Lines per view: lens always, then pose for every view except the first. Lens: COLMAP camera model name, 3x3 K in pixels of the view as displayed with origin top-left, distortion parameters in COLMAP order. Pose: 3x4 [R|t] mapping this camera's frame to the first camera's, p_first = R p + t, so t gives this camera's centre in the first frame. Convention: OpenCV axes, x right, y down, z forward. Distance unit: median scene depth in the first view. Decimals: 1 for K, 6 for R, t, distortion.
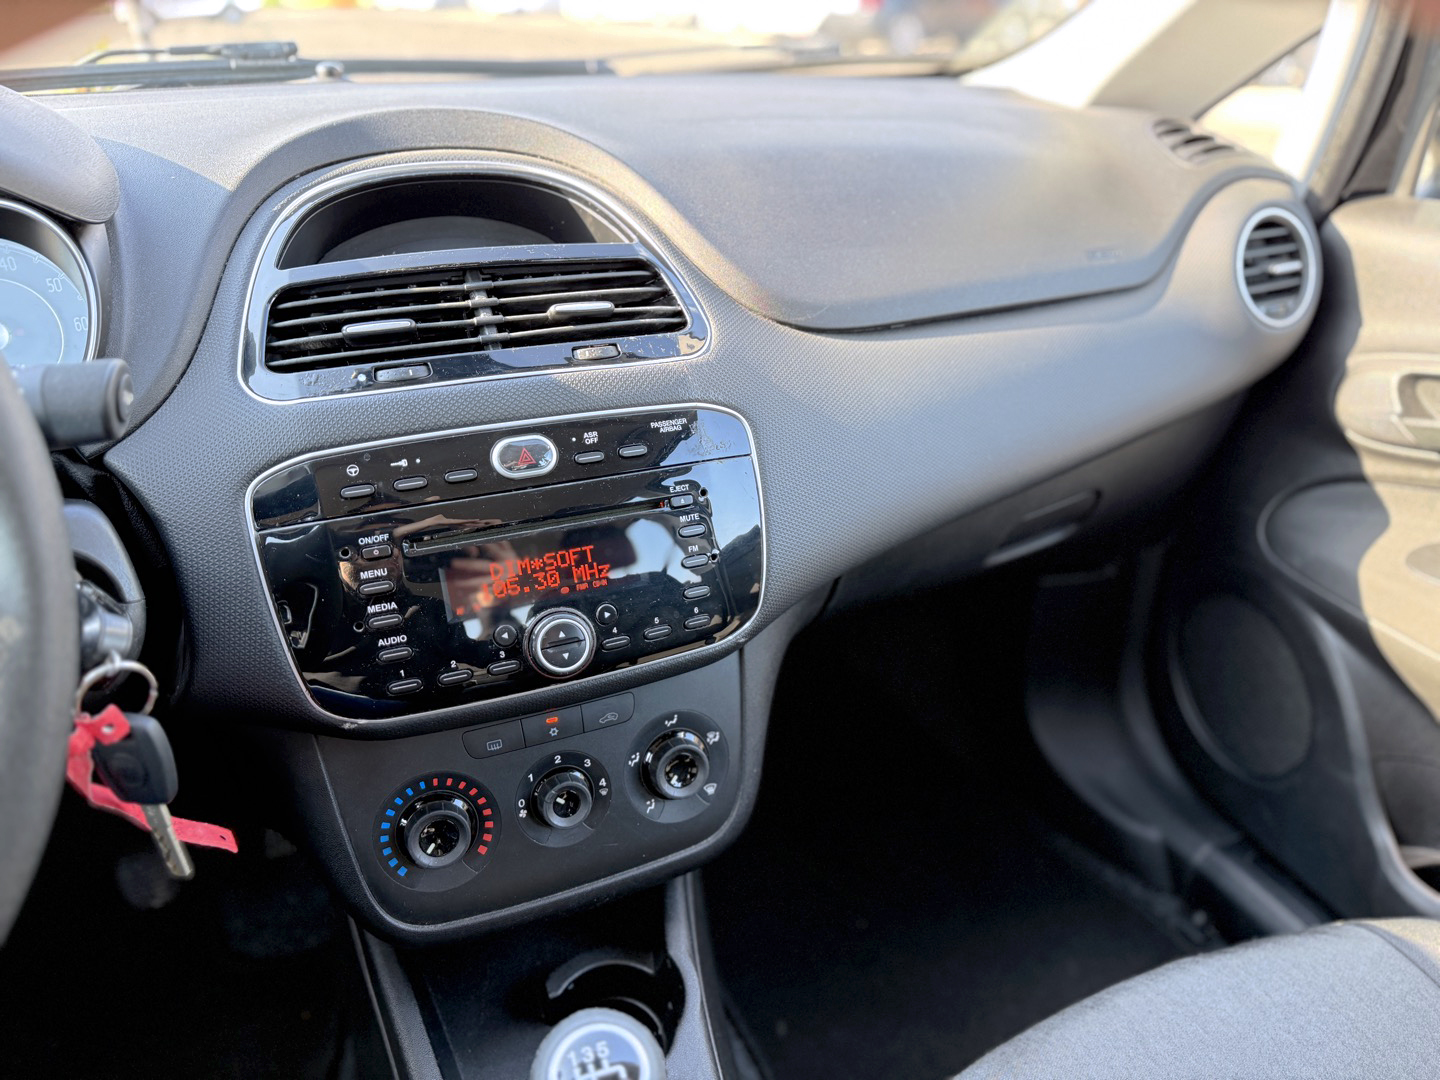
lens RADIAL K [[1028.8, 0, 723.0], [0, 1028.8, 508.0], [0, 0, 1]] dist [0.123556, -0.219492]
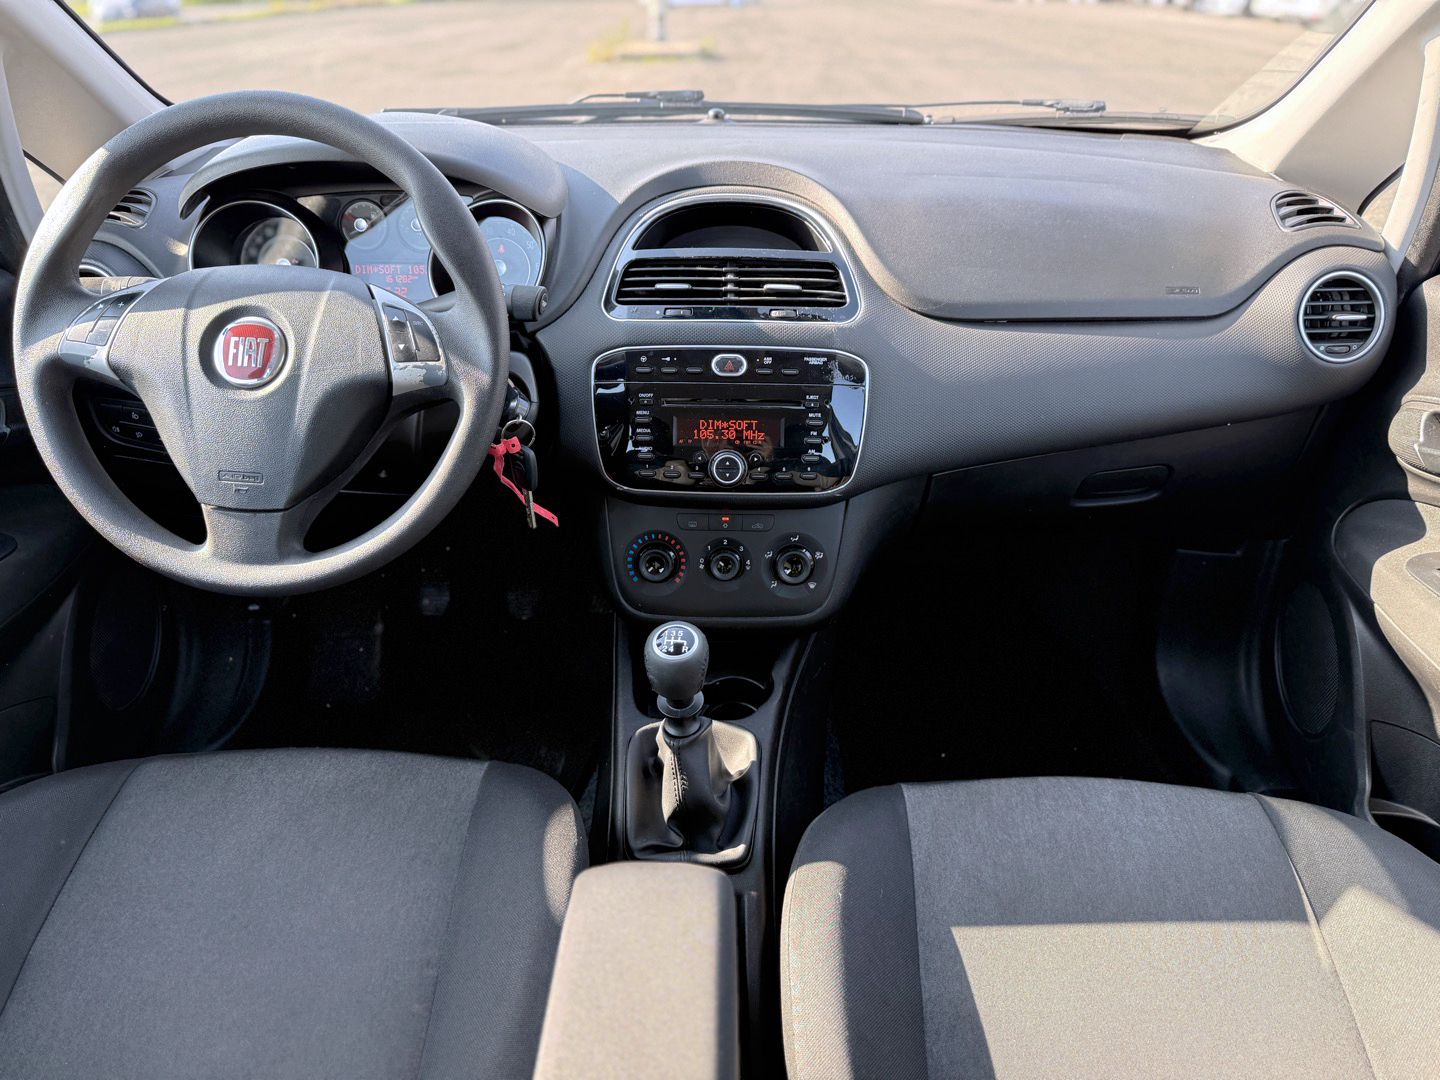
lens RADIAL K [[1157.2, 0, 720.0], [0, 1157.2, 540.0], [0, 0, 1]] dist [0.109040, -0.205328]
pose [[0.904689, 0.192582, -0.380066, 0.594663], [-0.182975, 0.981184, 0.061627, 0.122233], [0.384783, 0.013789, 0.922904, -0.841108]]
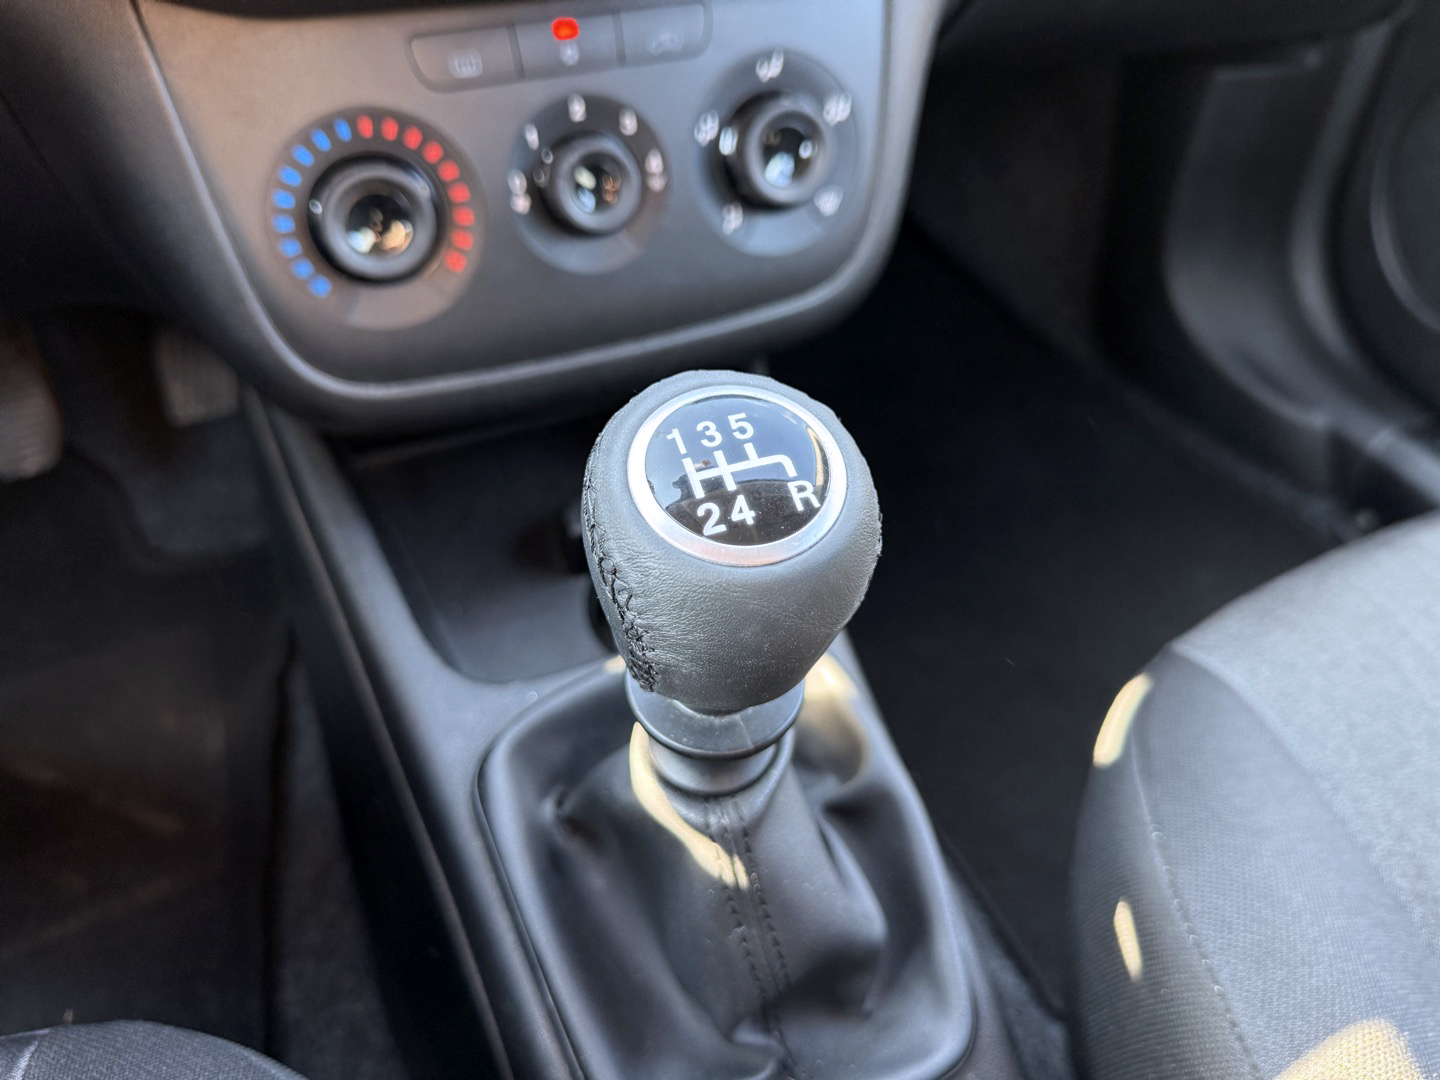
lens RADIAL K [[1028.8, 0, 723.0], [0, 1028.8, 508.0], [0, 0, 1]] dist [0.123556, -0.219492]
pose [[0.999604, 0.000709, 0.028126, -0.098067], [-0.007626, 0.969083, 0.246617, 0.319765], [-0.027082, -0.246734, 0.968705, 0.403272]]
